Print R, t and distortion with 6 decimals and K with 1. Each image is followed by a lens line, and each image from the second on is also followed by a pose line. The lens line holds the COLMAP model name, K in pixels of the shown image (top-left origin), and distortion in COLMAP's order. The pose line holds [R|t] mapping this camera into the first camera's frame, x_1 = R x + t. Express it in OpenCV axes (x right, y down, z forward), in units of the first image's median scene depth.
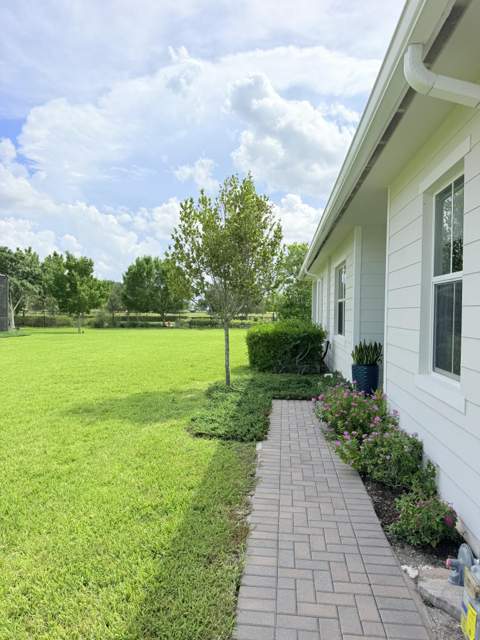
lens RADIAL K [[448.5, 0, 240.2], [0, 448.5, 317.7], [0, 0, 1]] dist [-0.000043, 0.000069]
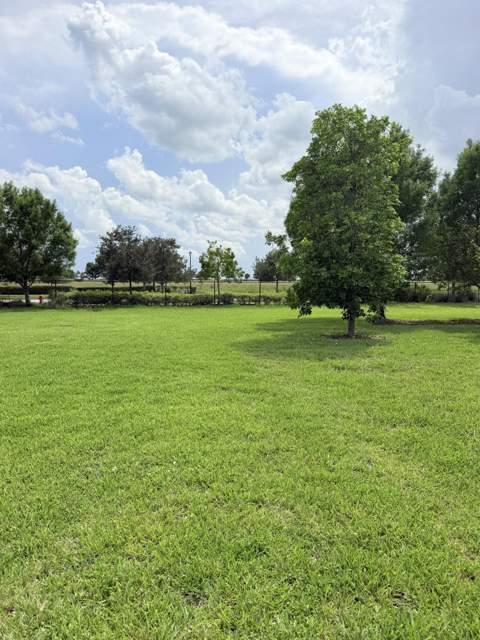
lens RADIAL K [[448.5, 0, 240.7], [0, 448.5, 321.5], [0, 0, 1]] dist [-0.000043, 0.000069]
pose [[0.971565, -0.024215, 0.235533, -0.041805], [0.006173, 0.997009, 0.077040, -0.002031], [-0.236694, -0.073396, 0.968808, 0.387482]]
